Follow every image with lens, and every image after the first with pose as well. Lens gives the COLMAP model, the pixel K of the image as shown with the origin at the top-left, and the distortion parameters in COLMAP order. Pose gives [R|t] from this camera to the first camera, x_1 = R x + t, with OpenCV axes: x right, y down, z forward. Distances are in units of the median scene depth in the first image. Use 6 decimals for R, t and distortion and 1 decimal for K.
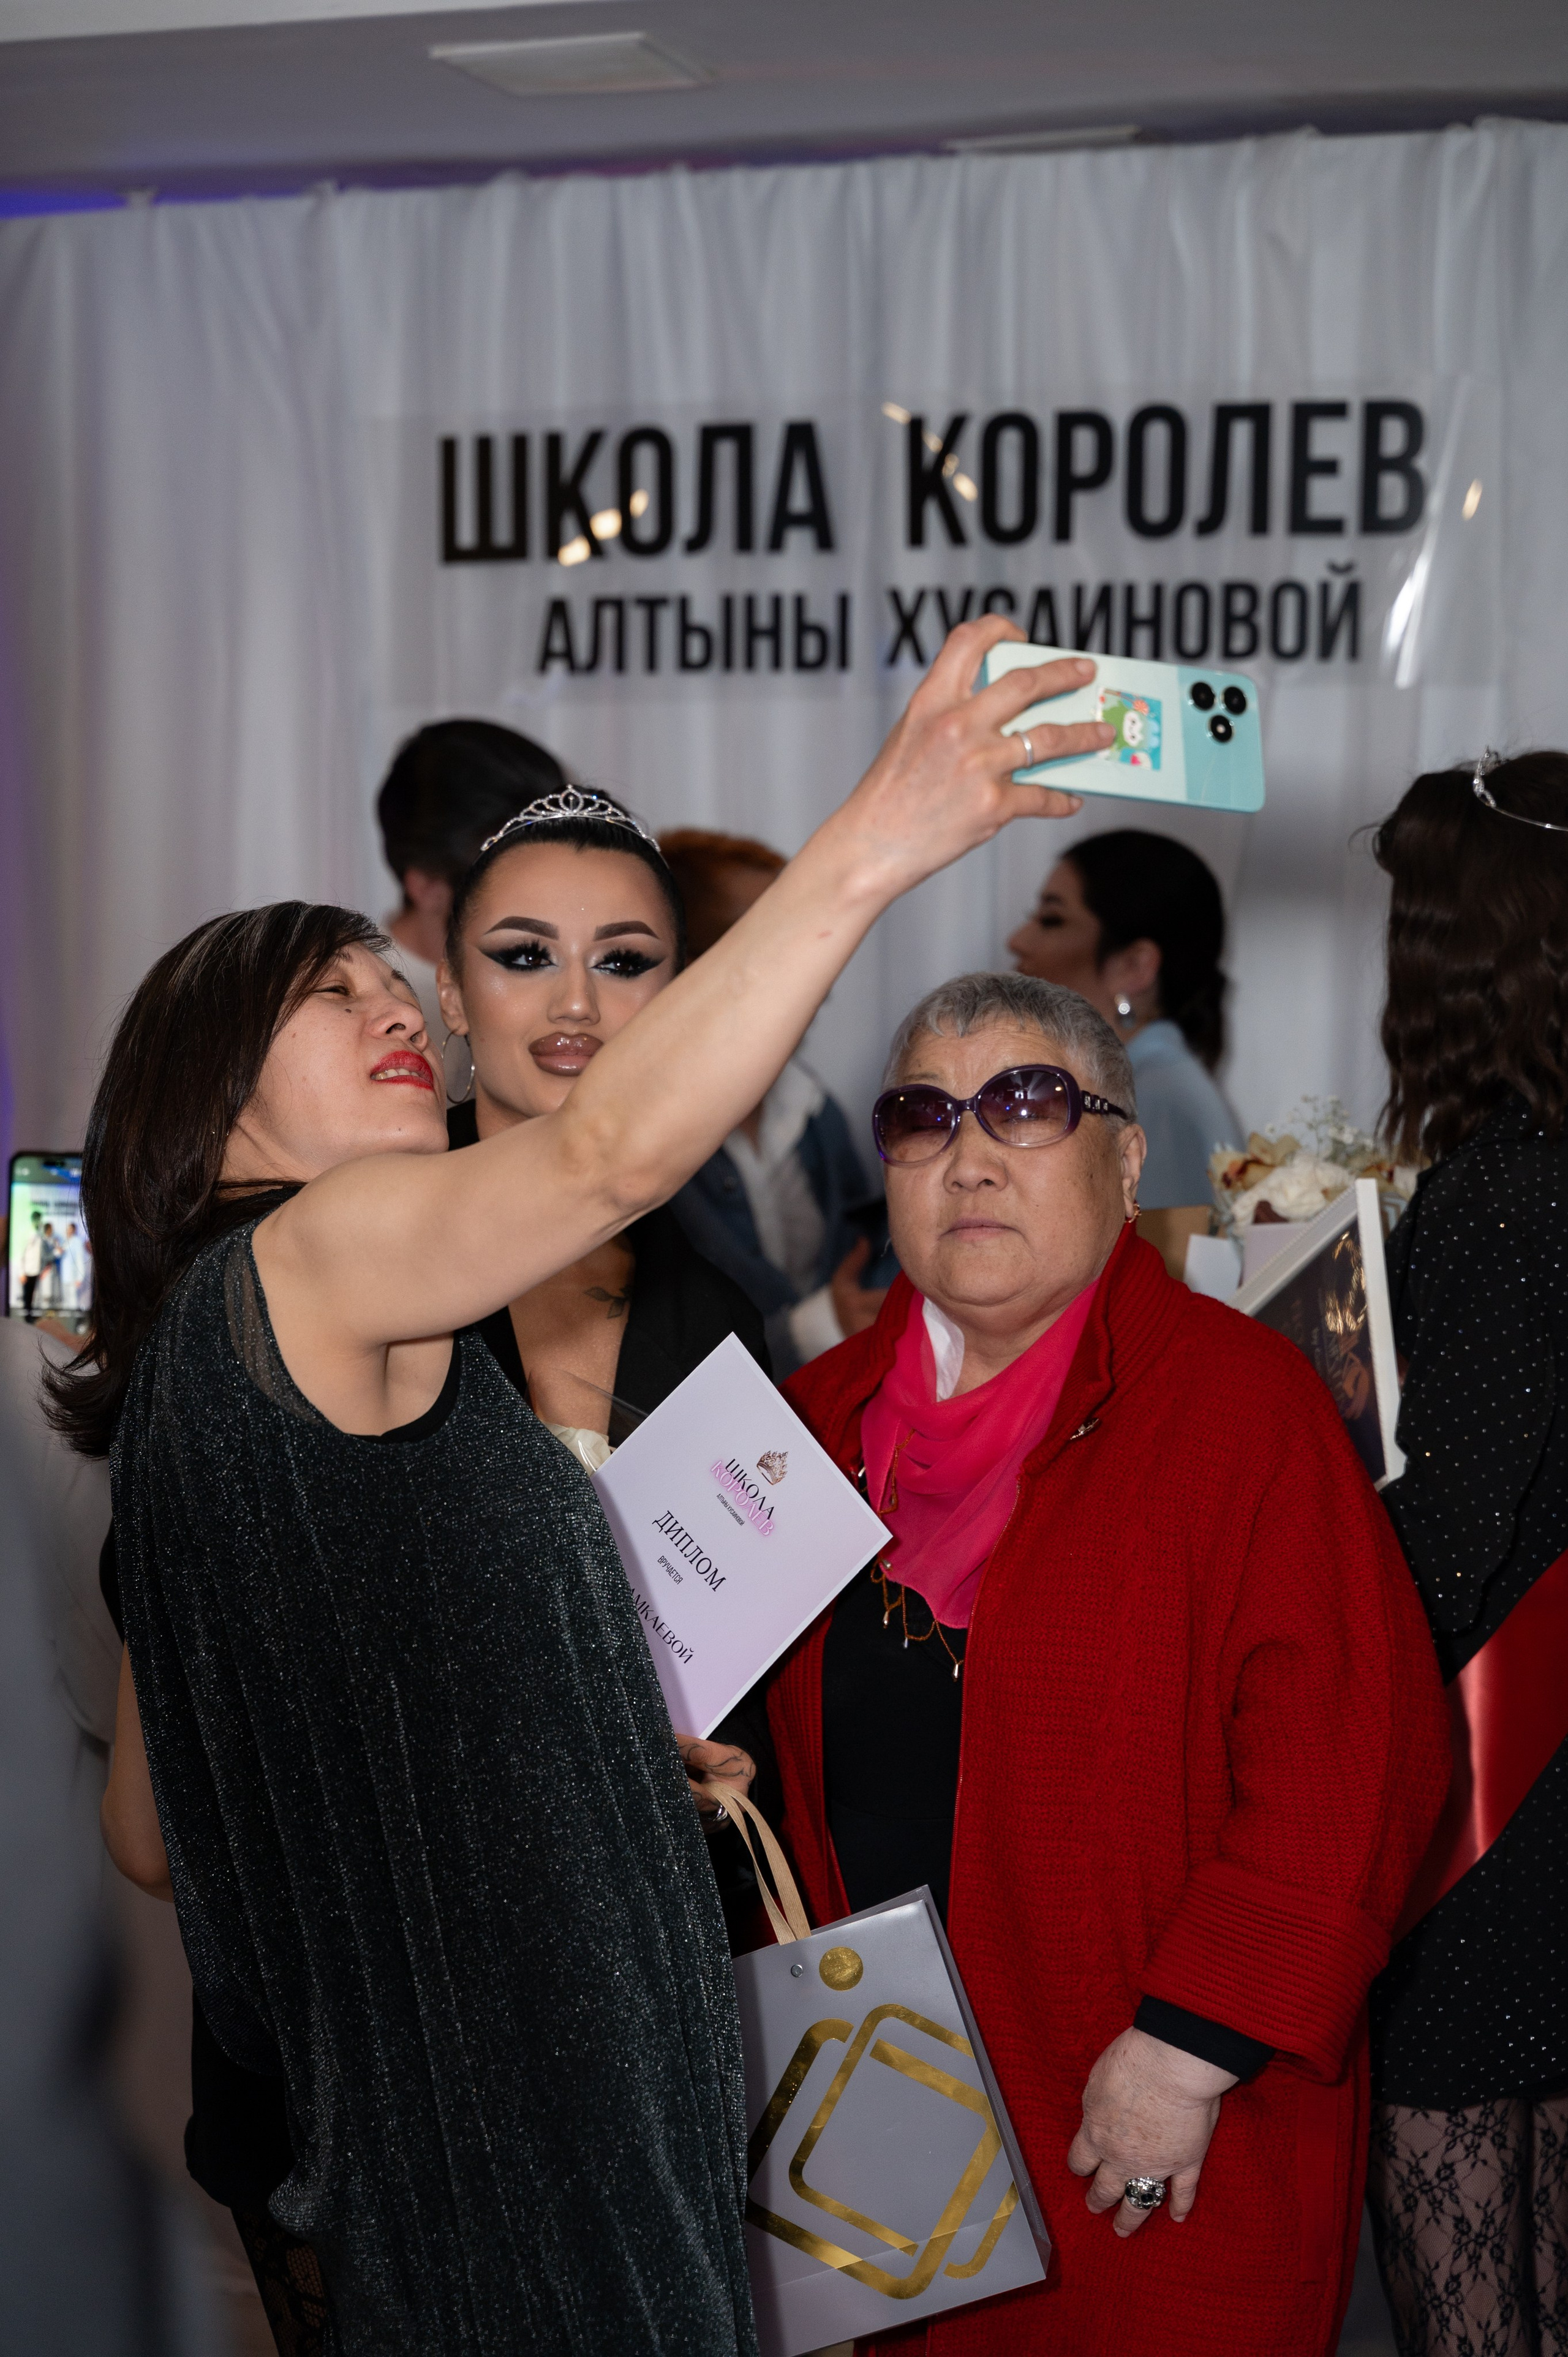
lens RADIAL K [[4802.3, 0, 753.3], [0, 4802.3, 1179.7], [0, 0, 1]] dist [-0.020633, -0.179038]
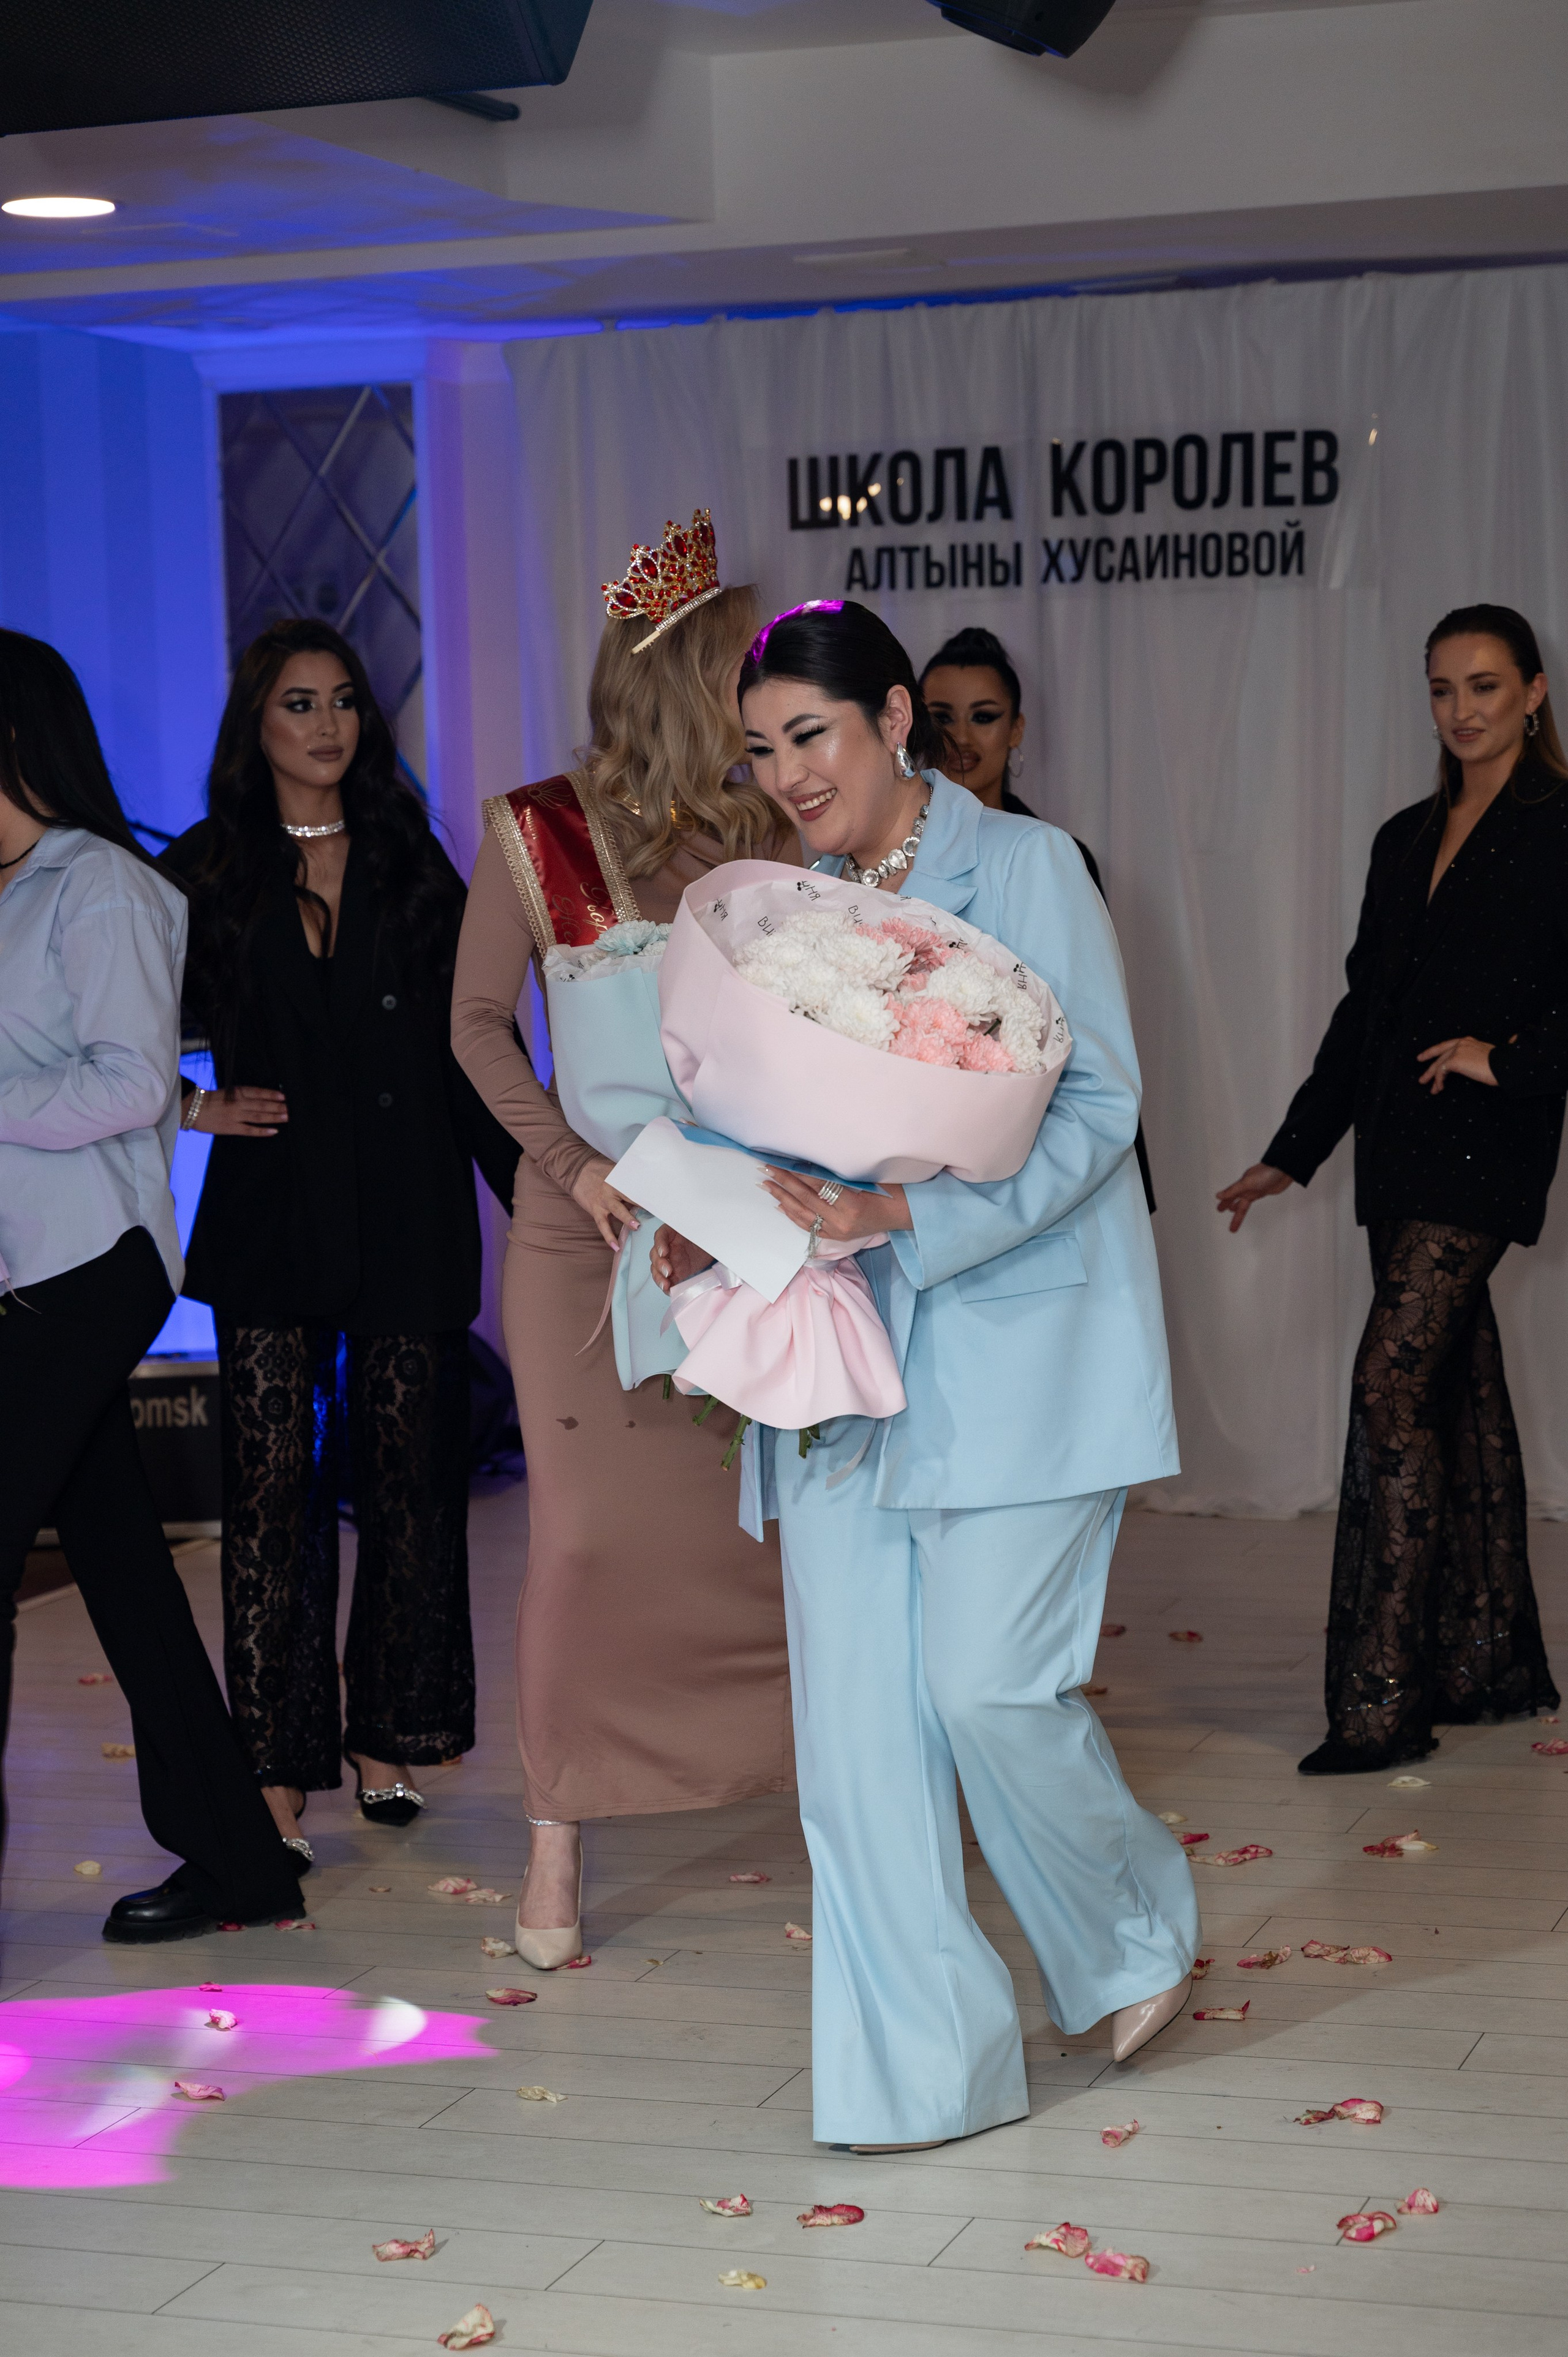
lens RADIAL K [[4400.0, 0, 788.0], [0, 4400.0, 1176.0], [0, 0, 1]] dist [-0.047043, 0.249569]
pose [[0.999513, -0.017964, -0.025502, -0.029660], [0.018777, 0.999311, 0.032004, 0.060933], [0.024910, -0.032468, 0.999162, -0.659363]]
